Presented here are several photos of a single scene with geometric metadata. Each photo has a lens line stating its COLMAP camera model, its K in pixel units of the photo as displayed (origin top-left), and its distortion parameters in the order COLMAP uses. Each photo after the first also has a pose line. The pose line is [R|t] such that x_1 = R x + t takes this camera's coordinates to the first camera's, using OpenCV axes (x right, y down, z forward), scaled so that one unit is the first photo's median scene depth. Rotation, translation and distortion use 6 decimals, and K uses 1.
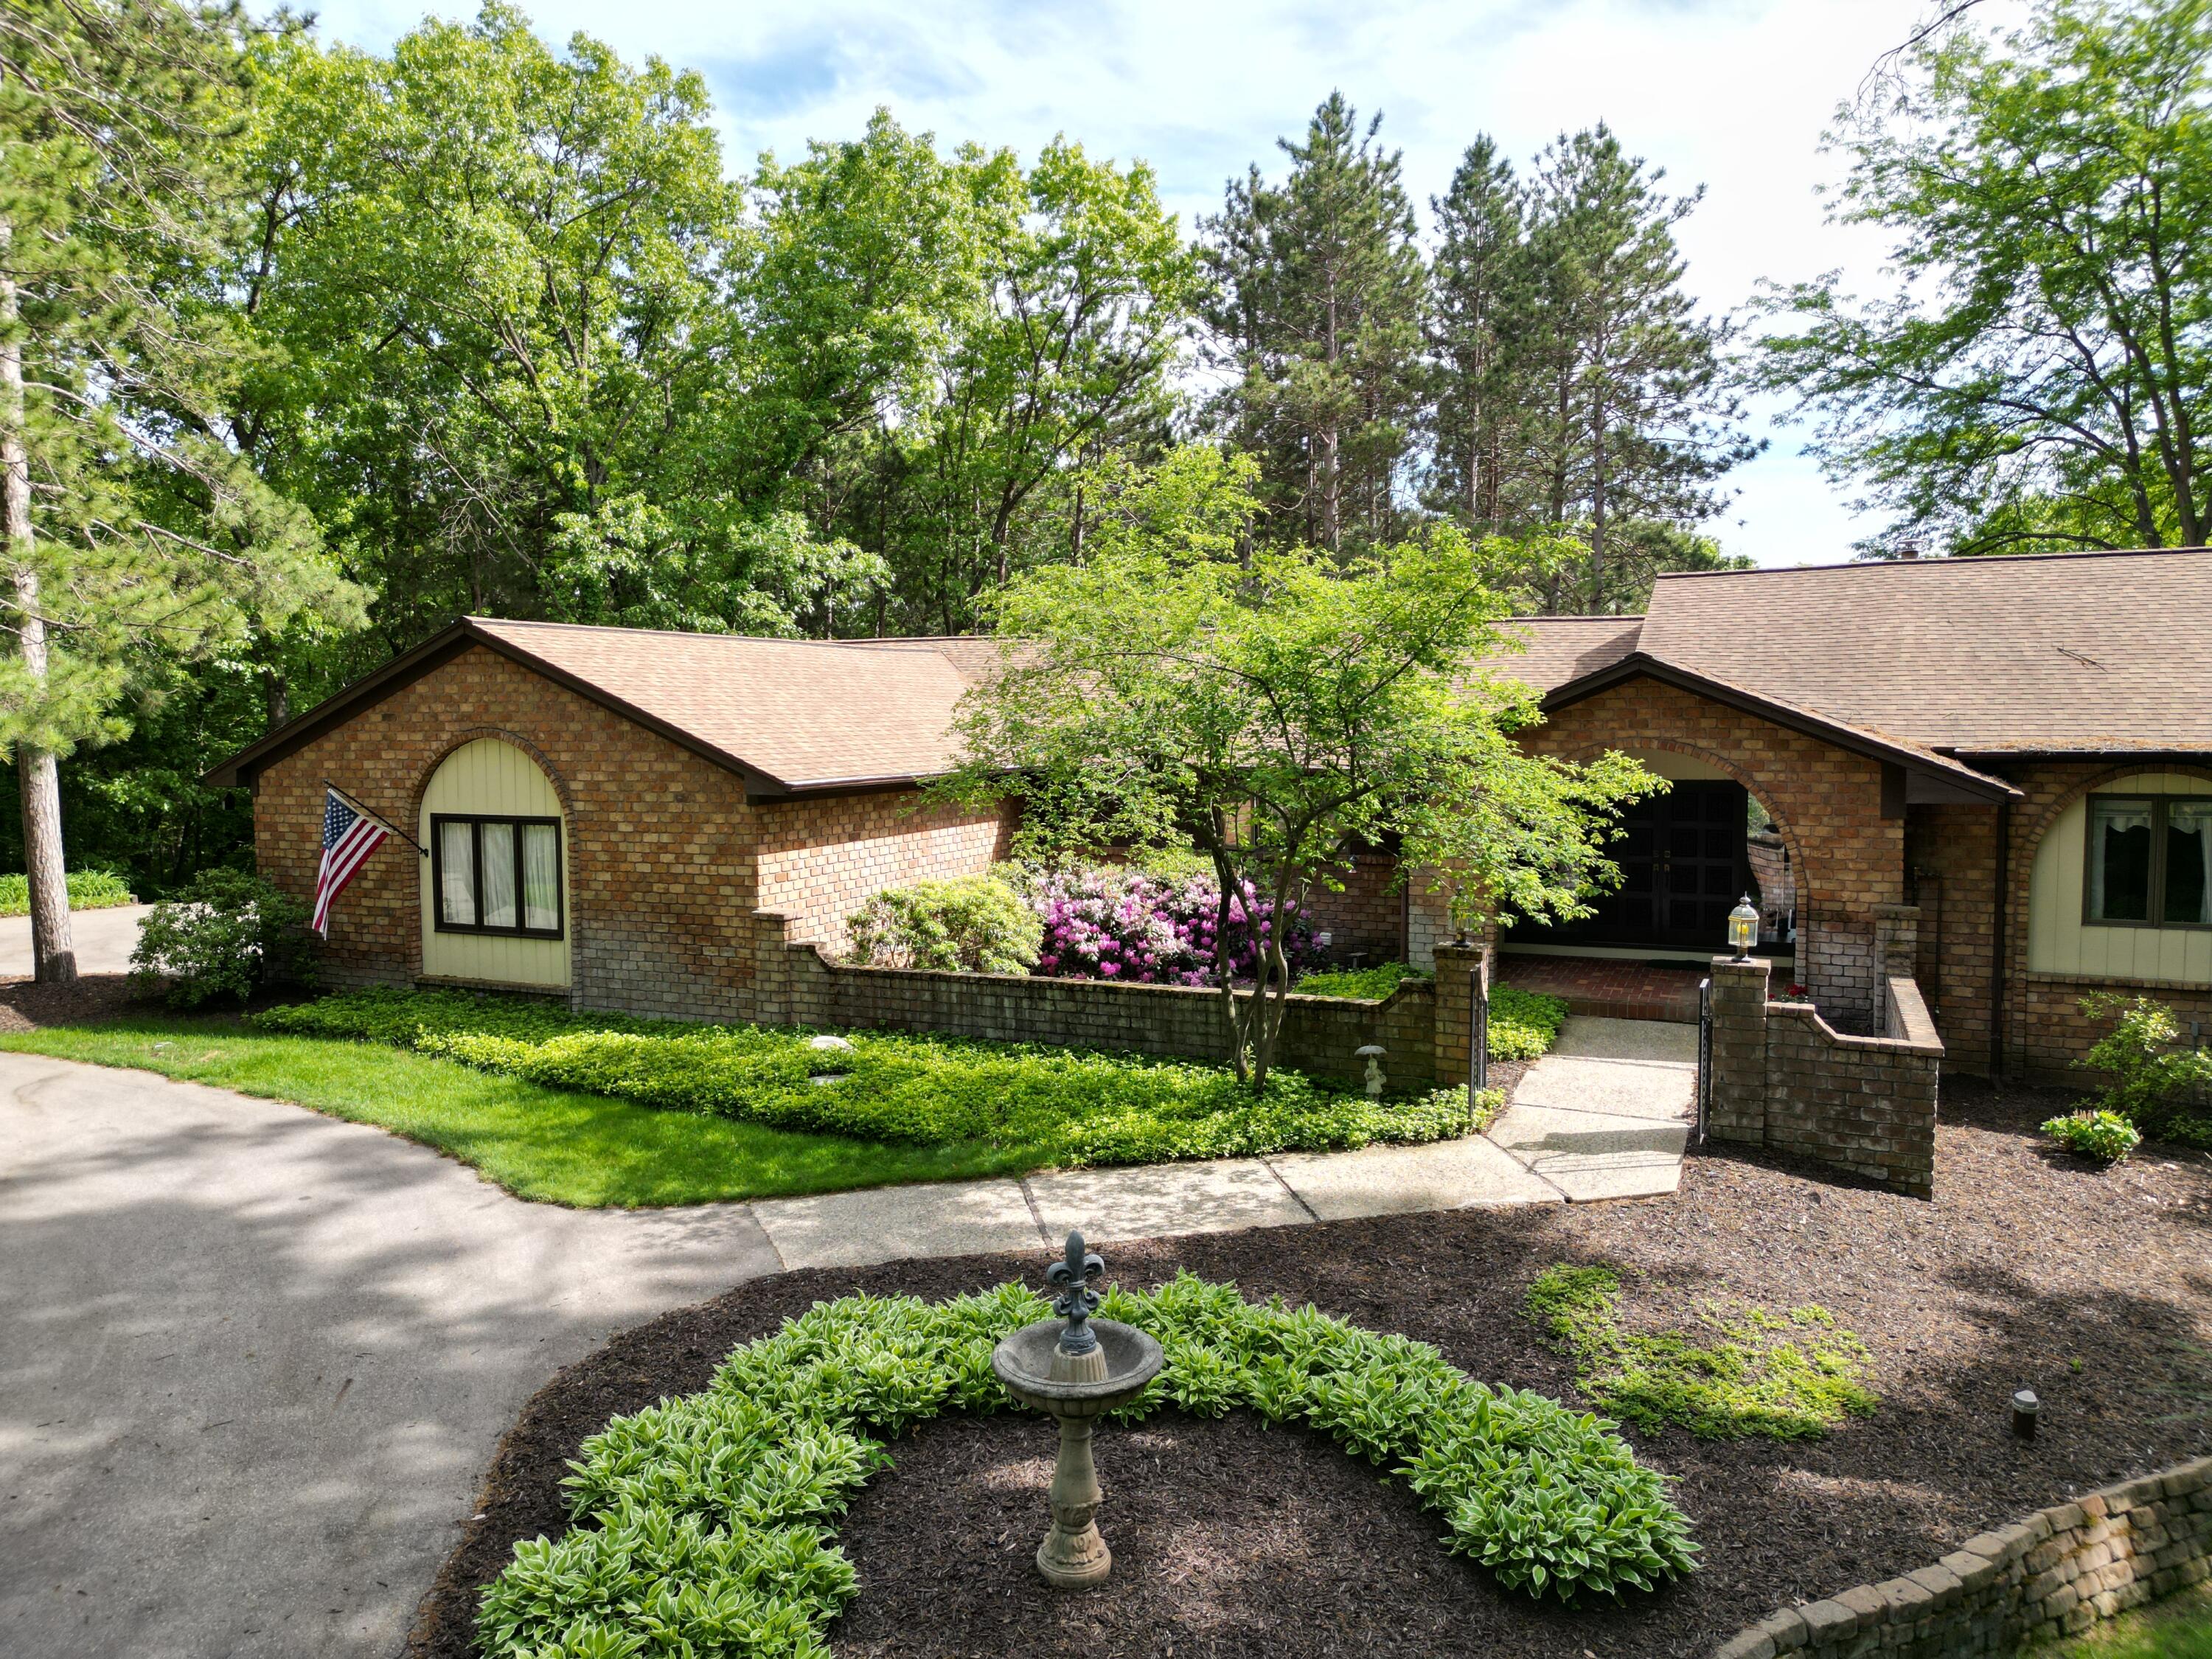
lens RADIAL K [[1544.0, 0, 1106.0], [0, 1544.0, 829.5], [0, 0, 1]] dist [0.071829, -0.070927]
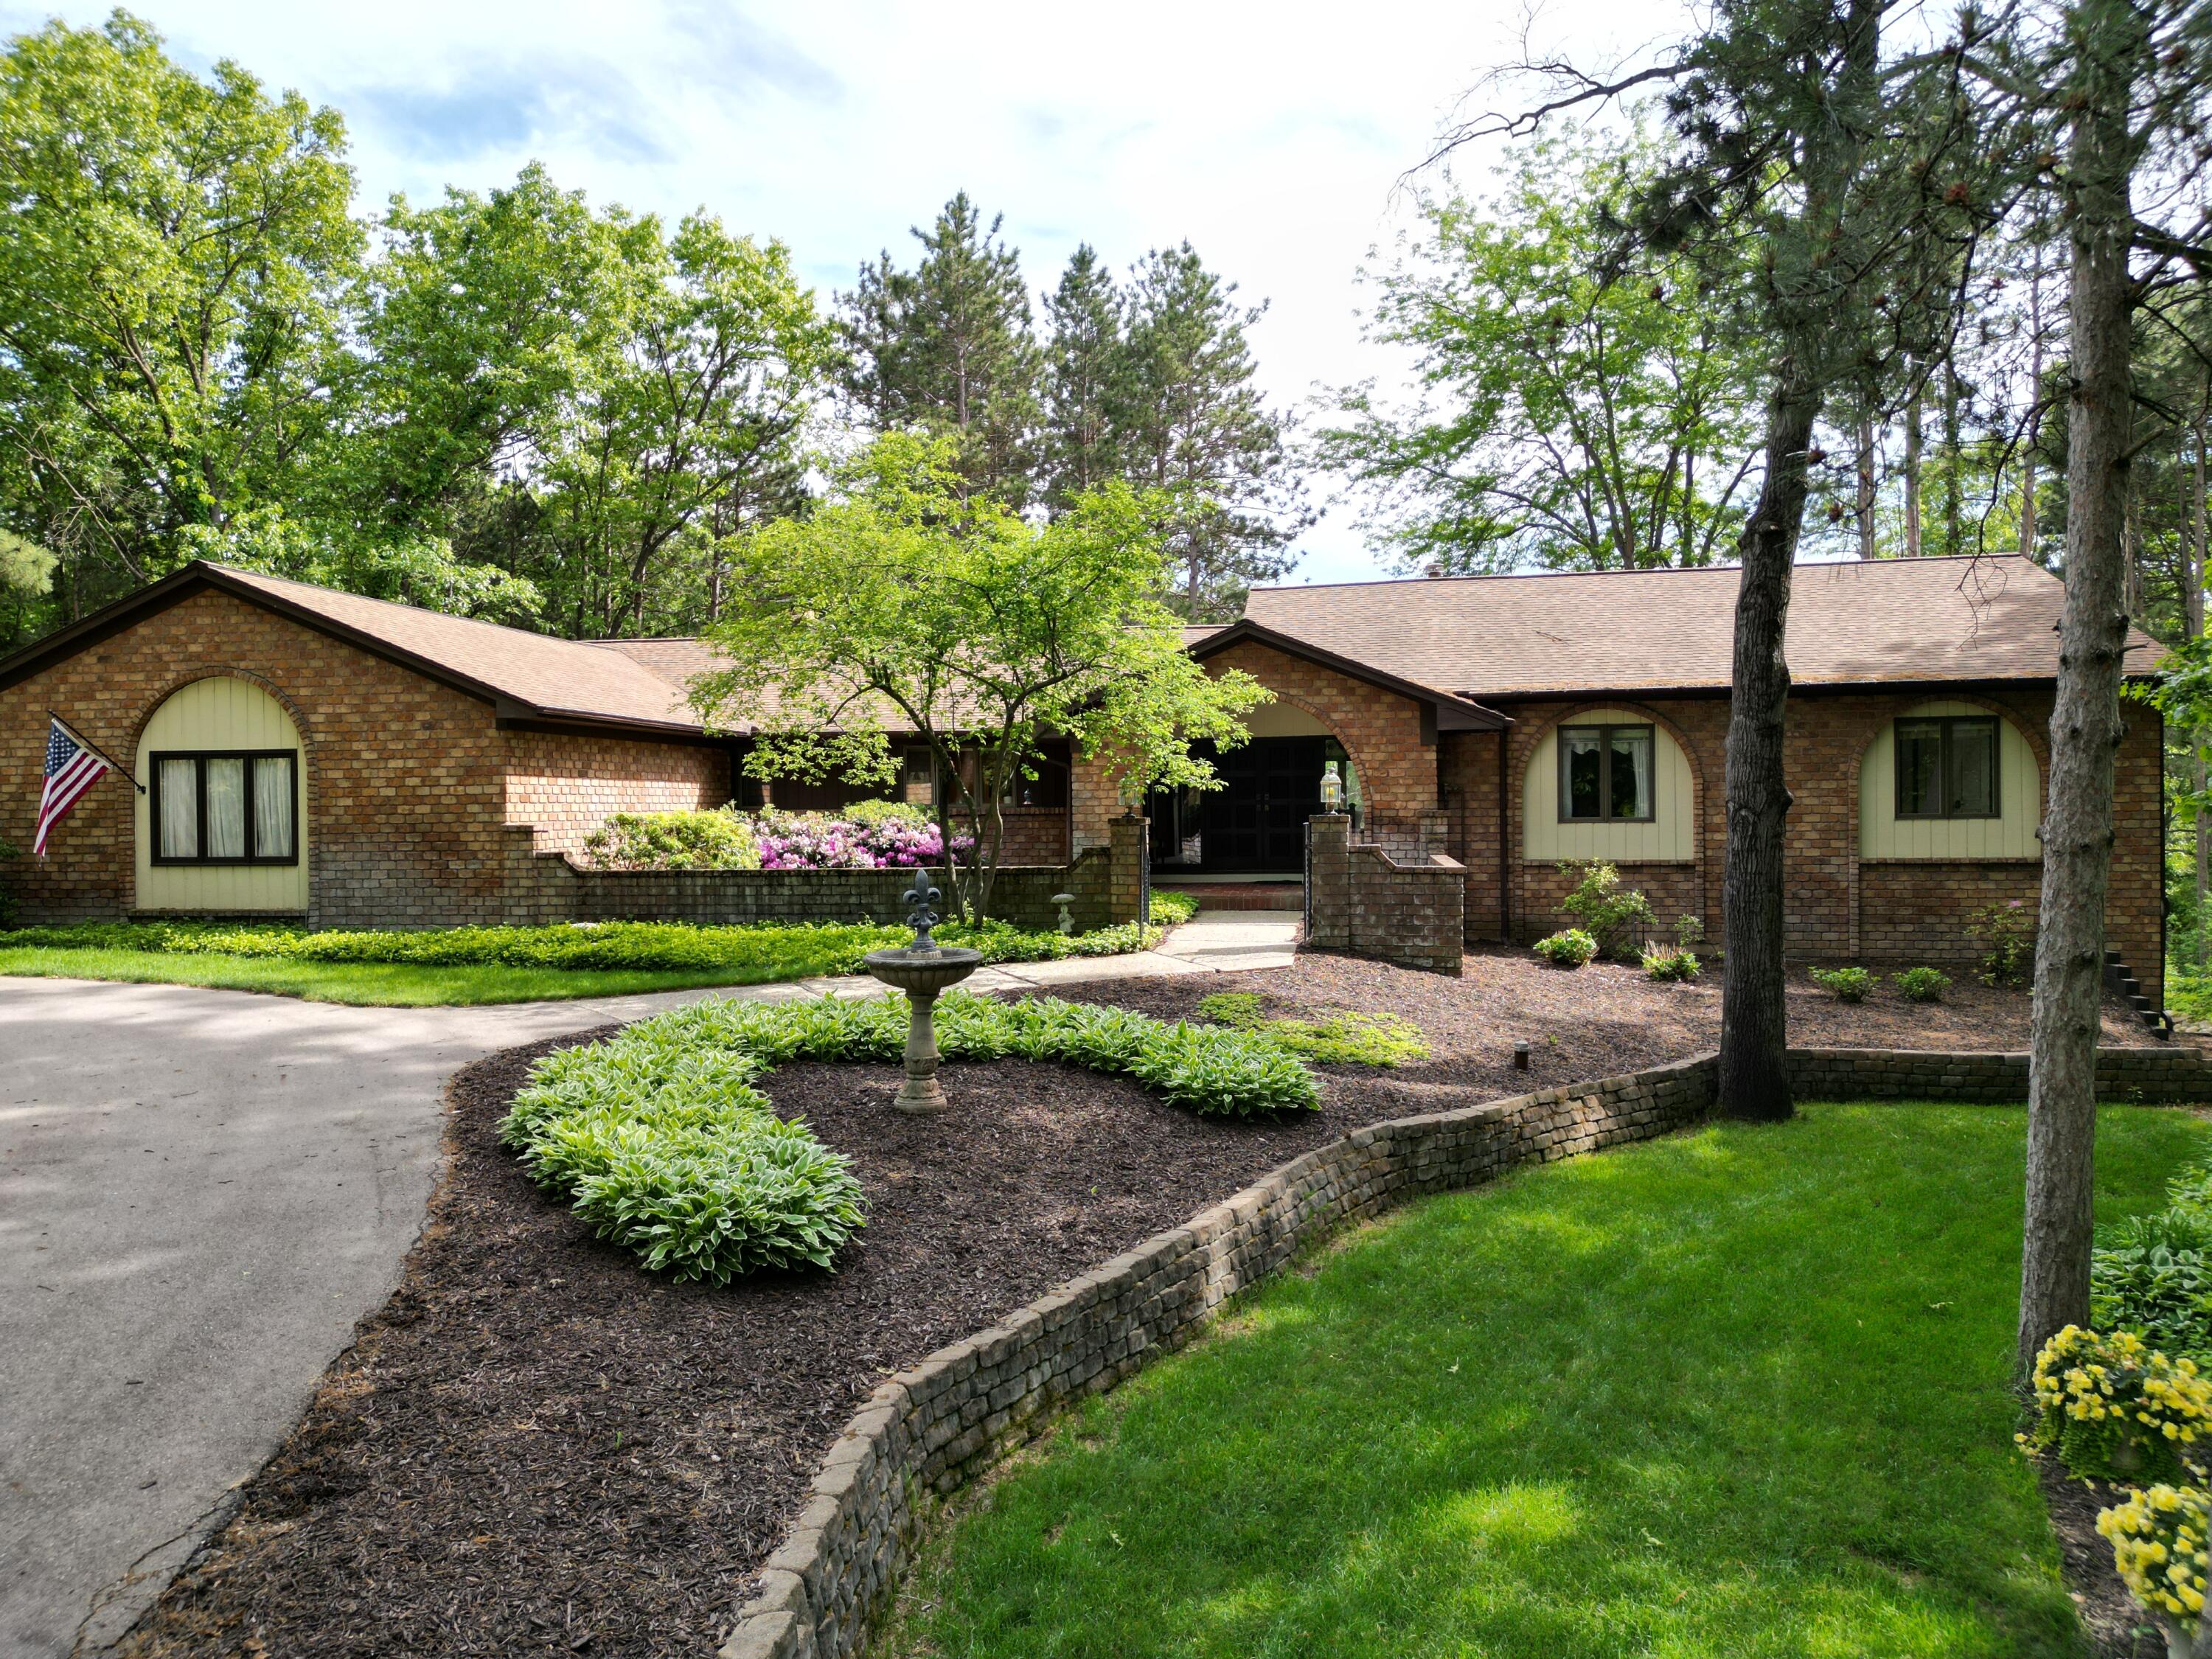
lens RADIAL K [[1544.0, 0, 1106.0], [0, 1544.0, 829.5], [0, 0, 1]] dist [0.071829, -0.070927]
pose [[0.966671, -0.006117, 0.255948, -0.044193], [0.023035, 0.997738, -0.063154, 0.063240], [-0.254983, 0.066945, 0.964625, -0.086254]]
